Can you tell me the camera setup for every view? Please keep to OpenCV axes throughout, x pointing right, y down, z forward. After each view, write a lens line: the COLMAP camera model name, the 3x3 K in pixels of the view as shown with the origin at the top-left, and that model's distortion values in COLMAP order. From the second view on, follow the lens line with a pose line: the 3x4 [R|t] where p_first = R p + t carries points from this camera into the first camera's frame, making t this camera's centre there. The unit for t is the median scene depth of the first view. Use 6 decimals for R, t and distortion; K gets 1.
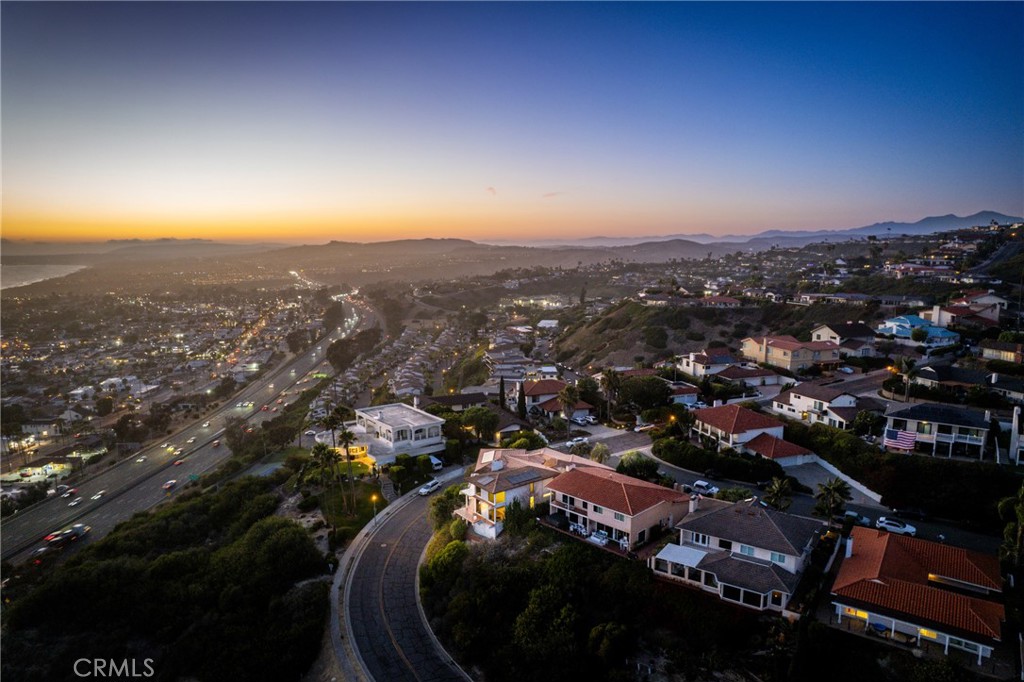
lens RADIAL K [[657.9, 0, 516.1], [0, 657.9, 344.4], [0, 0, 1]] dist [-0.035918, 0.006218]
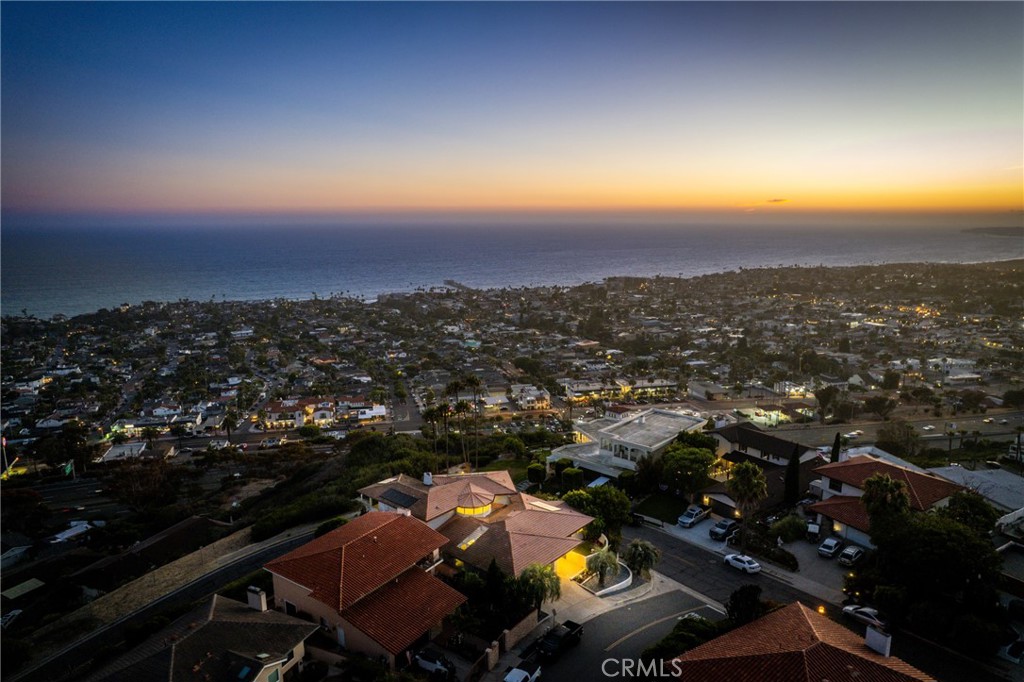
lens RADIAL K [[657.9, 0, 516.3], [0, 657.9, 336.1], [0, 0, 1]] dist [-0.035918, 0.006218]
pose [[0.220653, 0.180568, -0.958492, 0.180784], [-0.150748, 0.977219, 0.149392, -0.032935], [0.963632, 0.111527, 0.242847, 0.204842]]
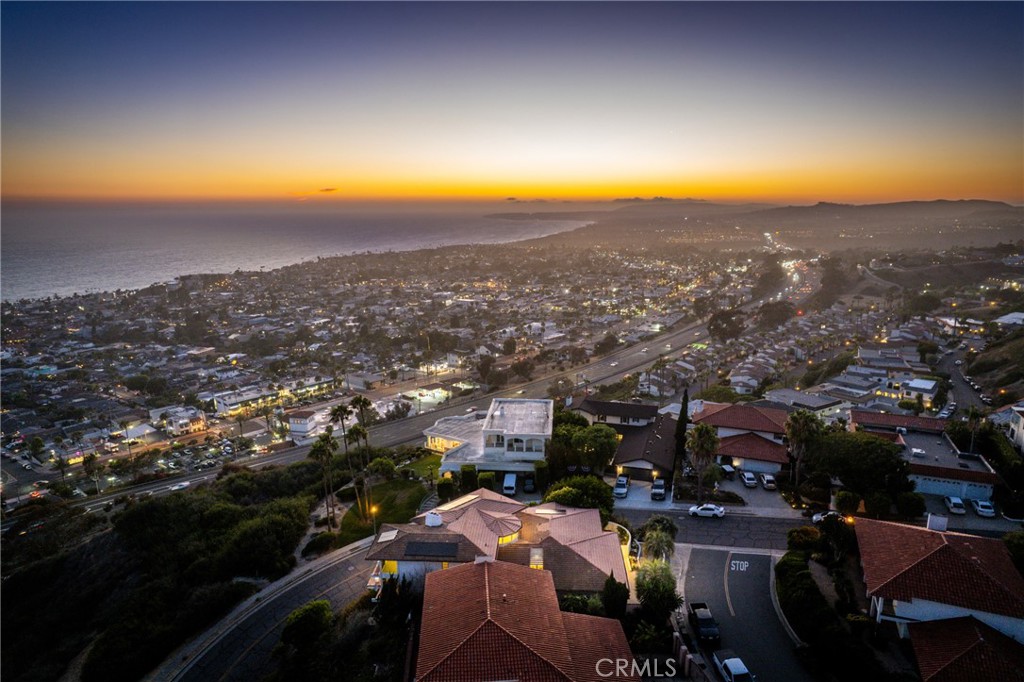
lens RADIAL K [[657.9, 0, 515.1], [0, 657.9, 343.1], [0, 0, 1]] dist [-0.035918, 0.006218]
pose [[0.761730, 0.136282, -0.633399, 0.109392], [-0.100244, 0.990645, 0.092592, -0.019771], [0.640093, -0.007036, 0.768265, 0.116073]]
